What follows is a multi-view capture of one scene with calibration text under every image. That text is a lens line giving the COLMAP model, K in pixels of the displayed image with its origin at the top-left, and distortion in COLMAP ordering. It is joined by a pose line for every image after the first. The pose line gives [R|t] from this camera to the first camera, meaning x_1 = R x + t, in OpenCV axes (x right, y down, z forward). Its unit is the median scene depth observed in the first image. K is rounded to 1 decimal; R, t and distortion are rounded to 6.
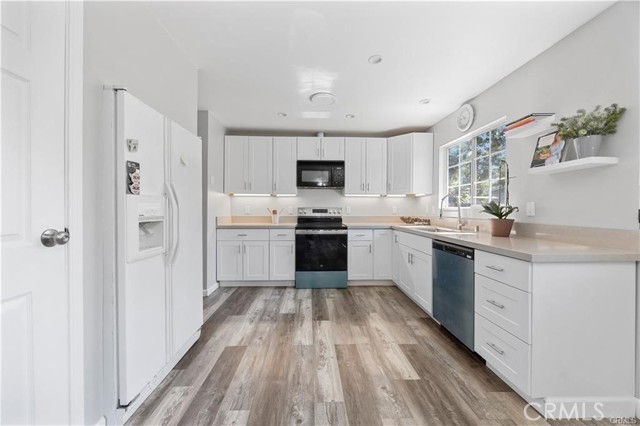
lens RADIAL K [[245.1, 0, 316.1], [0, 245.1, 211.9], [0, 0, 1]] dist [-0.010030, 0.001842]
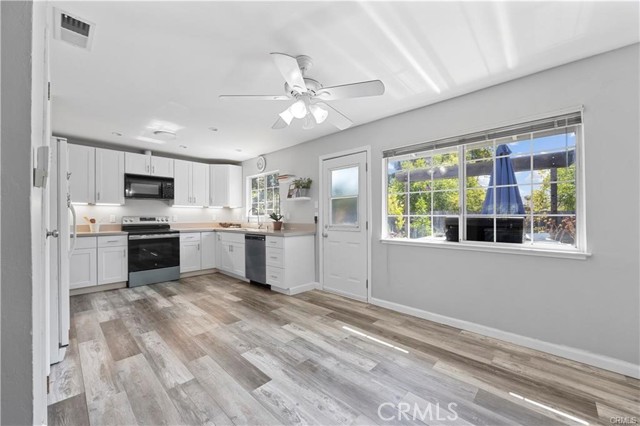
lens RADIAL K [[245.1, 0, 331.0], [0, 245.1, 218.4], [0, 0, 1]] dist [-0.010030, 0.001842]
pose [[0.681190, -0.008352, 0.732059, -0.320030], [0.014709, 0.999889, -0.002280, 0.010947], [-0.731959, 0.012321, 0.681237, -0.535598]]
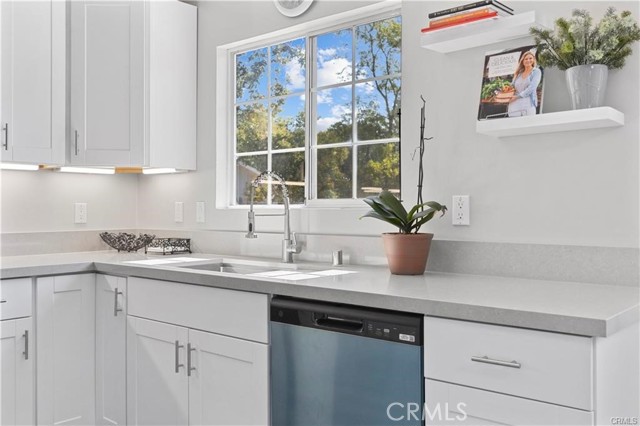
lens RADIAL K [[605.9, 0, 318.0], [0, 605.9, 207.9], [0, 0, 1]] dist [0.025851, 0.000000]
pose [[0.674352, 0.001310, 0.738409, -0.101761], [0.008696, 0.999915, -0.009716, -0.005435], [-0.738359, 0.012973, 0.674283, 0.301641]]
